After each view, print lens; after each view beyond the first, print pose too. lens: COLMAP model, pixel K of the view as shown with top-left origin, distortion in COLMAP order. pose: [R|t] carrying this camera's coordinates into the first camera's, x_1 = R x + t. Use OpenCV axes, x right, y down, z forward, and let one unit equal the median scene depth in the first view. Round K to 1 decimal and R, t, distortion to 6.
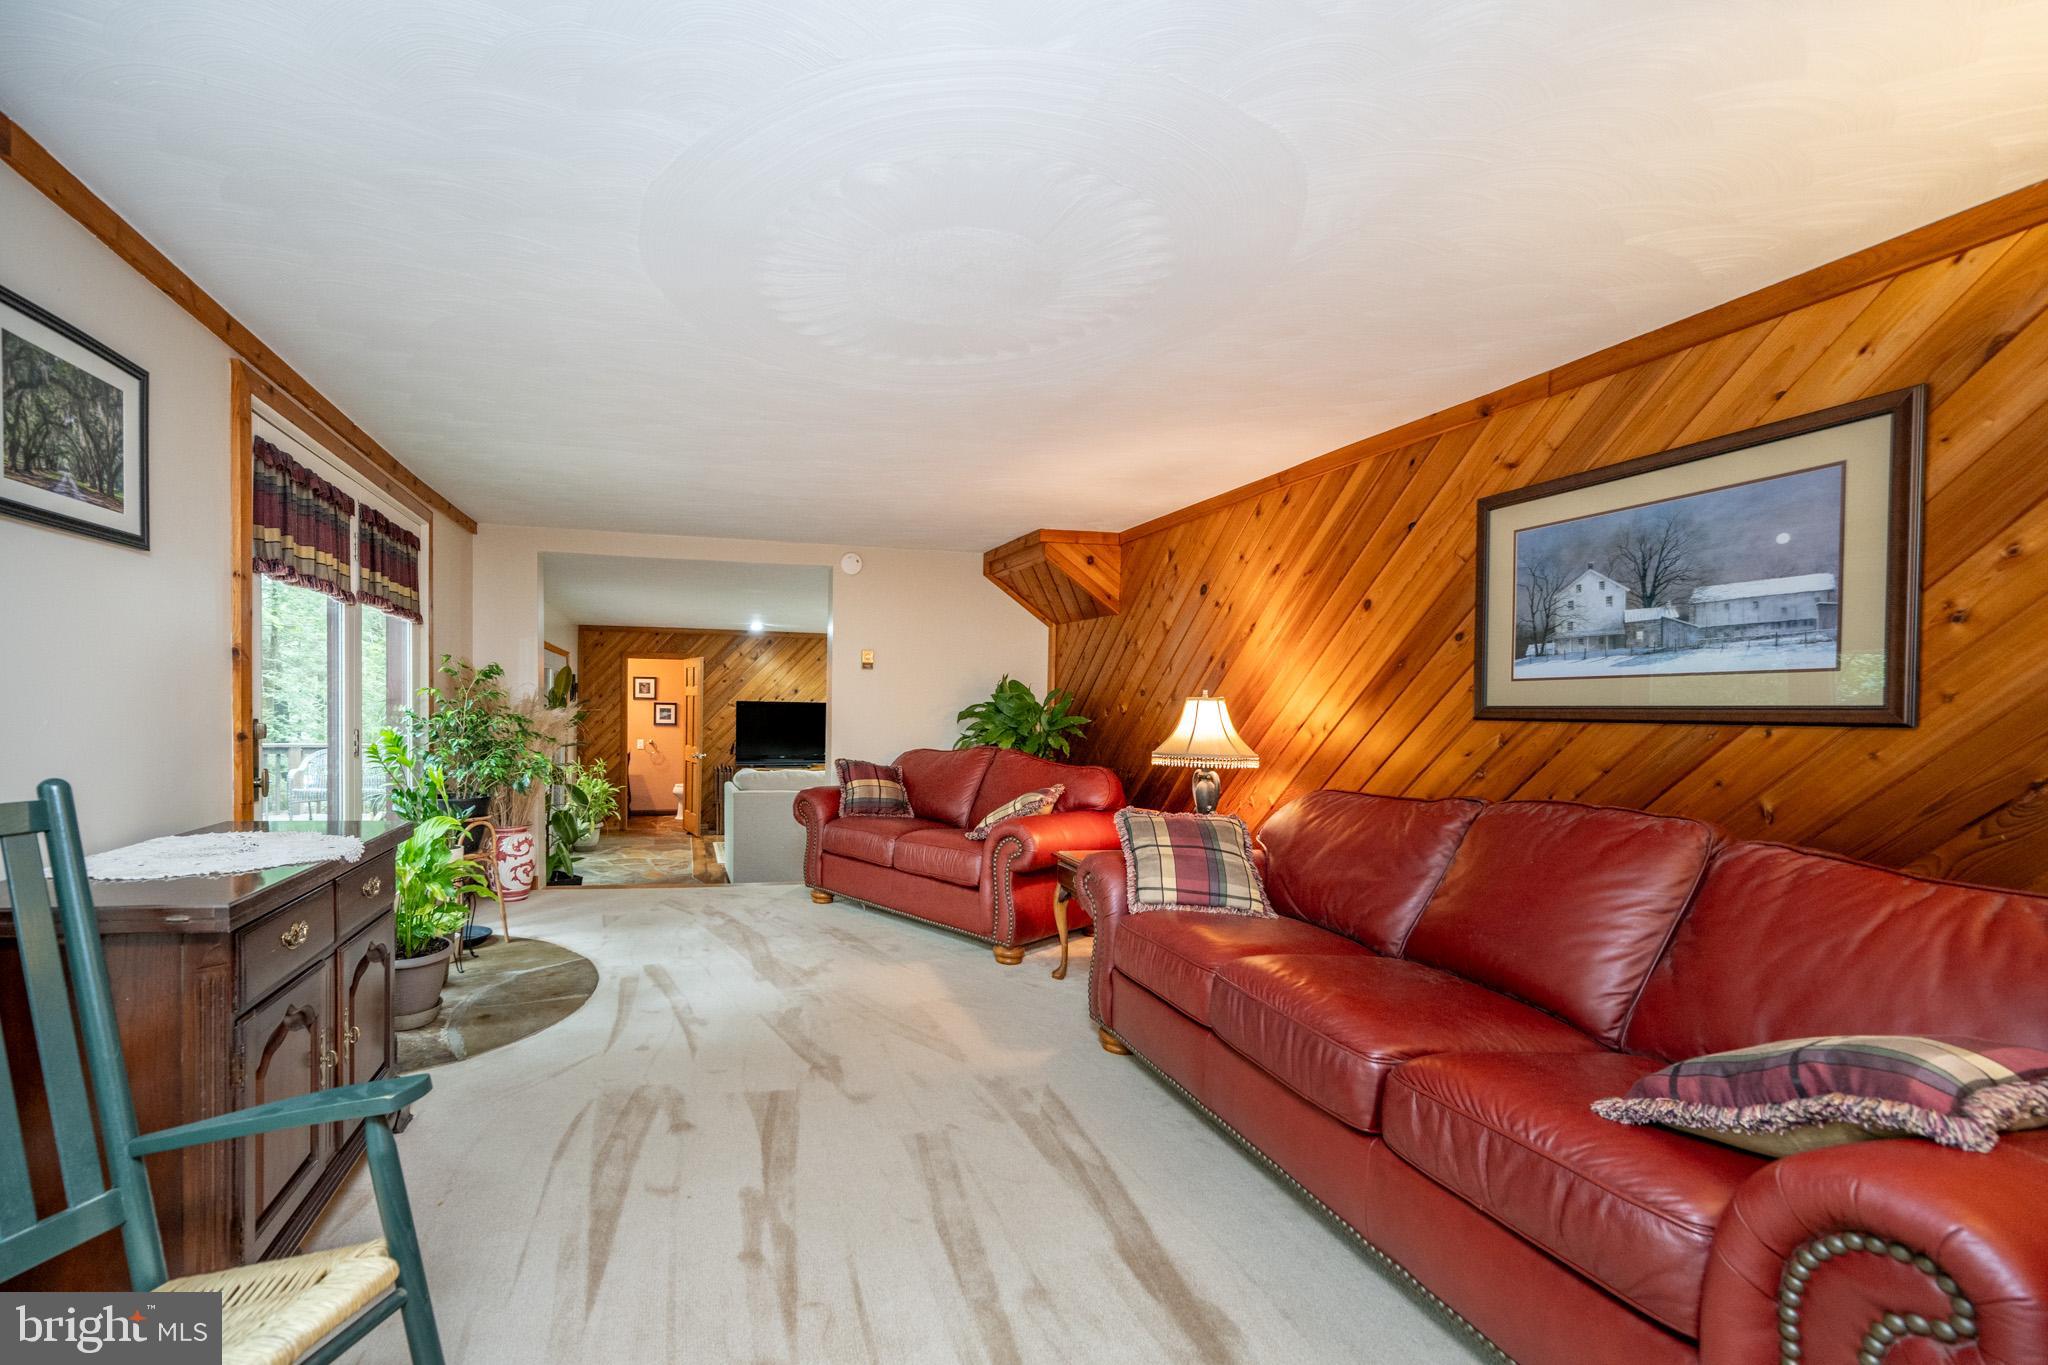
lens RADIAL K [[855.4, 0, 846.7], [0, 855.4, 718.0], [0, 0, 1]] dist [-0.009270, 0.000928]
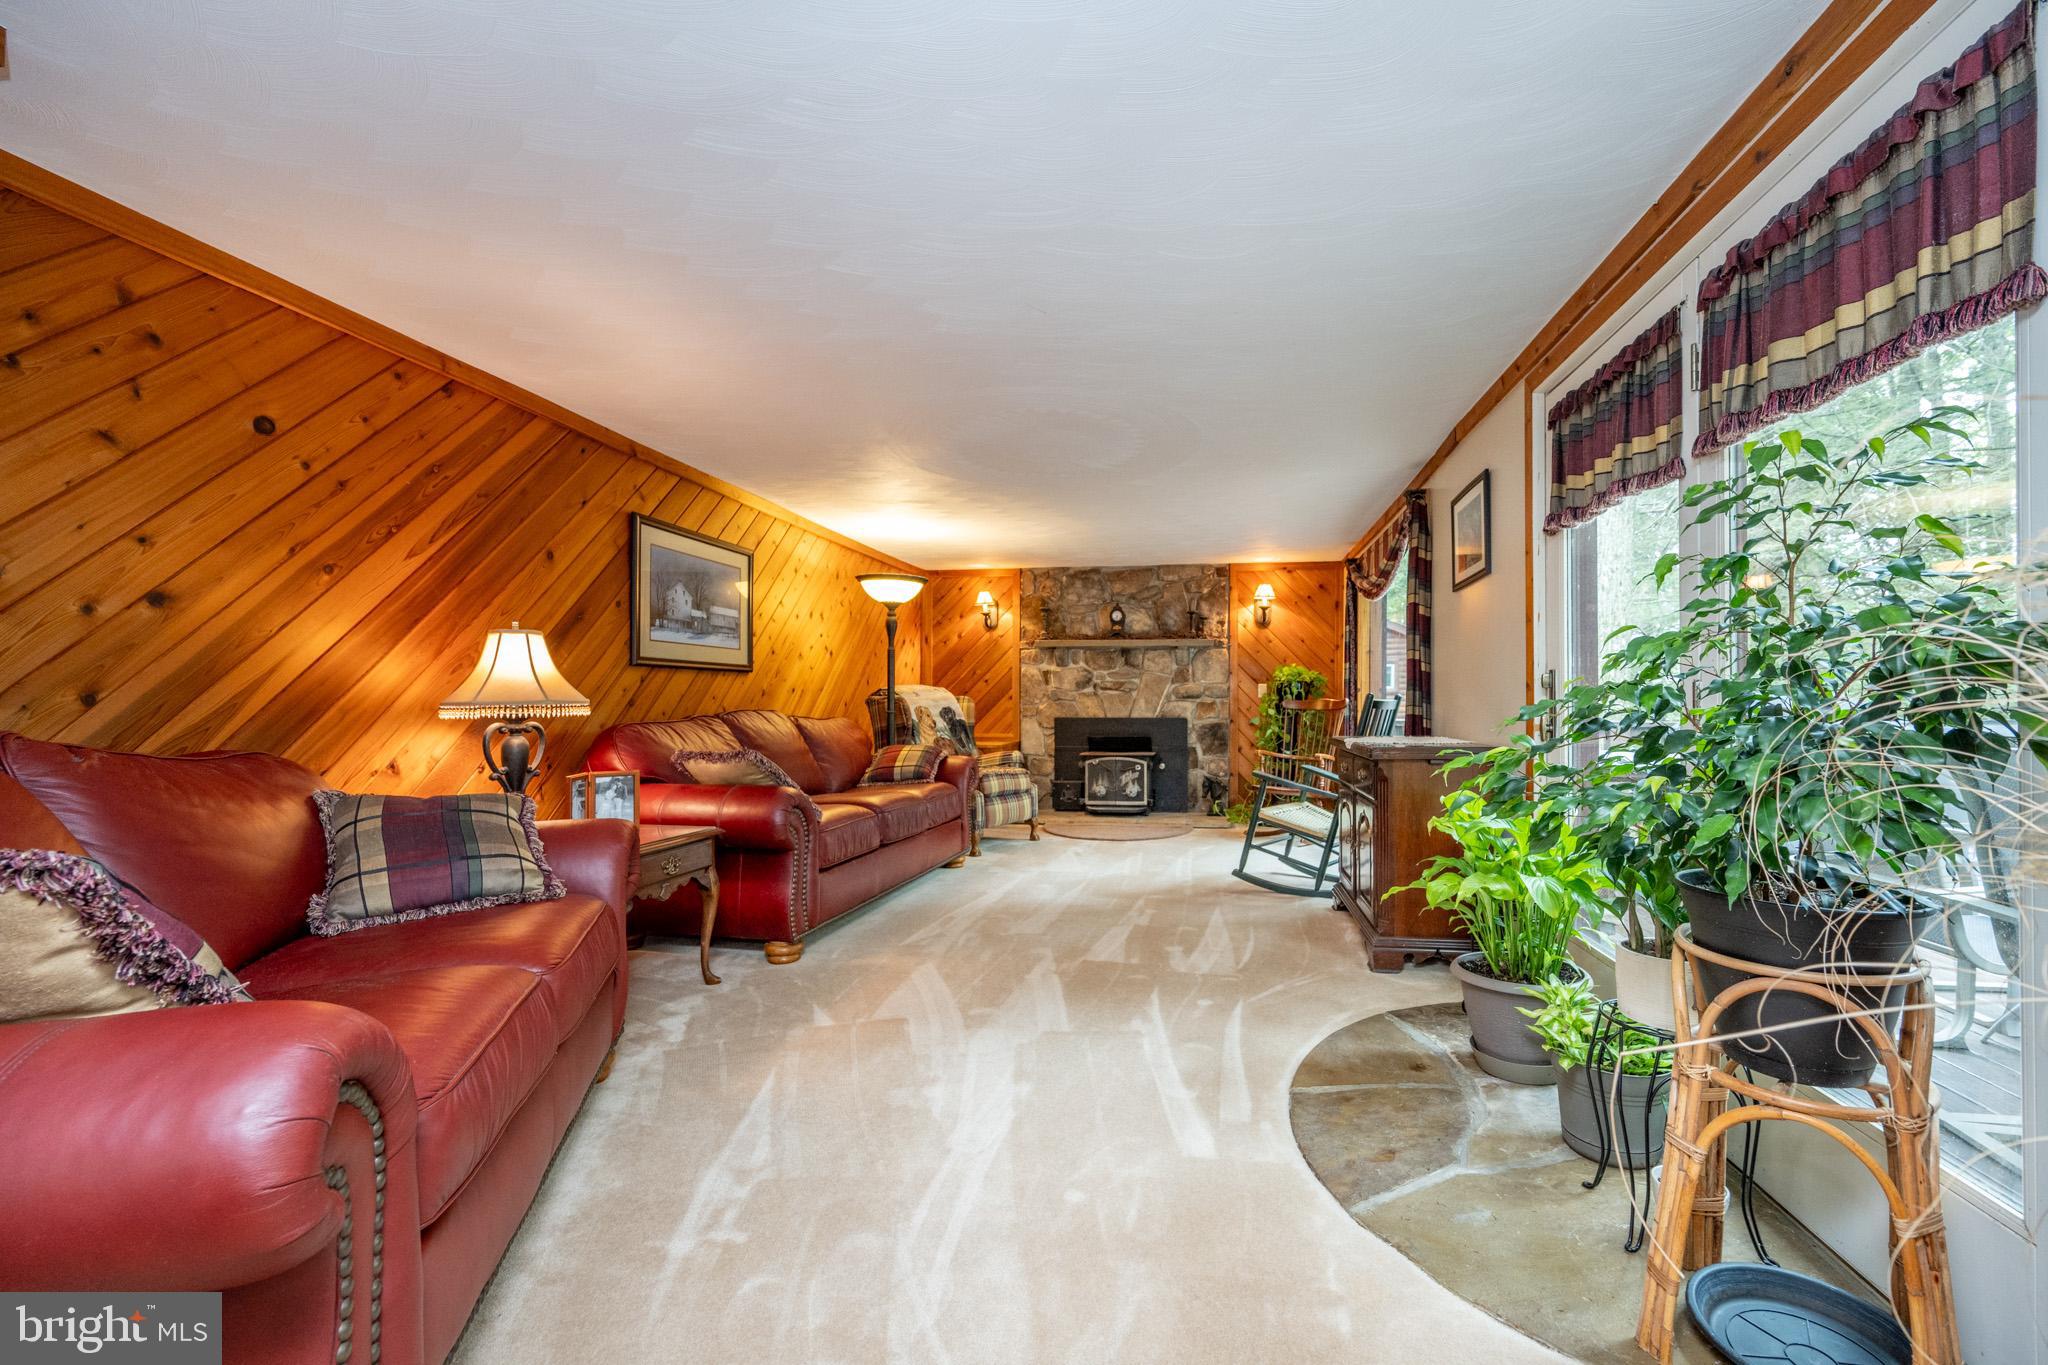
lens RADIAL K [[822.1, 0, 1017.2], [0, 822.1, 736.3], [0, 0, 1]] dist [-0.001335, 0.000213]
pose [[-0.904935, -0.036287, 0.424001, -0.372294], [-0.011977, 0.998135, 0.059860, 0.026087], [-0.425382, 0.049091, -0.903682, 1.653050]]
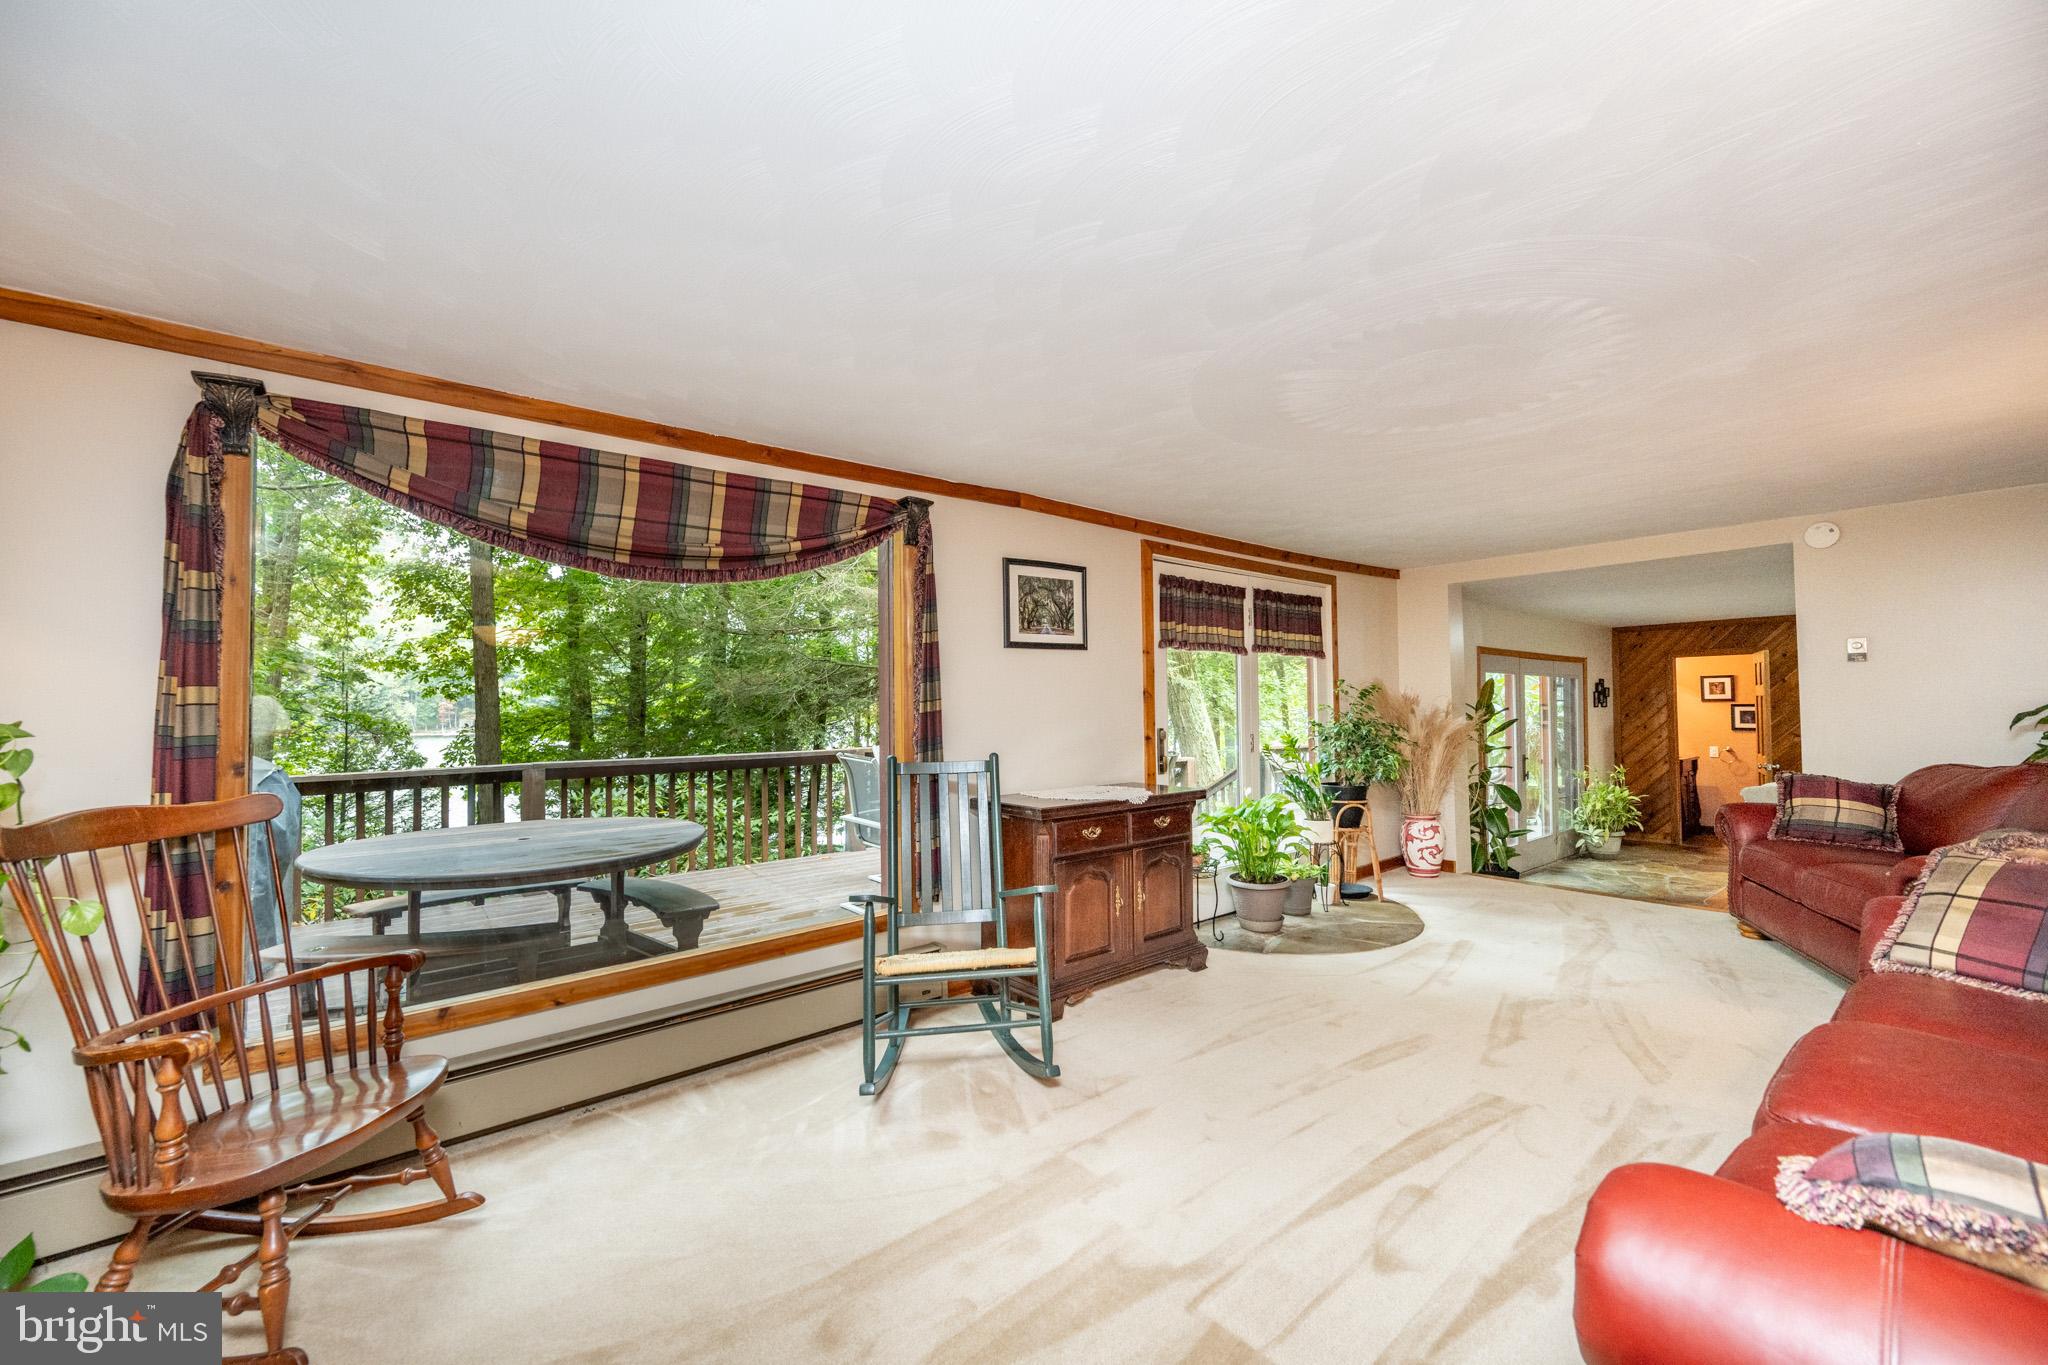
lens RADIAL K [[822.1, 0, 1057.8], [0, 822.1, 654.2], [0, 0, 1]] dist [-0.001335, 0.000213]
pose [[0.490835, -0.078756, -0.867686, 0.558929], [0.007142, 0.996236, -0.086384, -0.004654], [0.871223, 0.036203, 0.489550, -0.045122]]
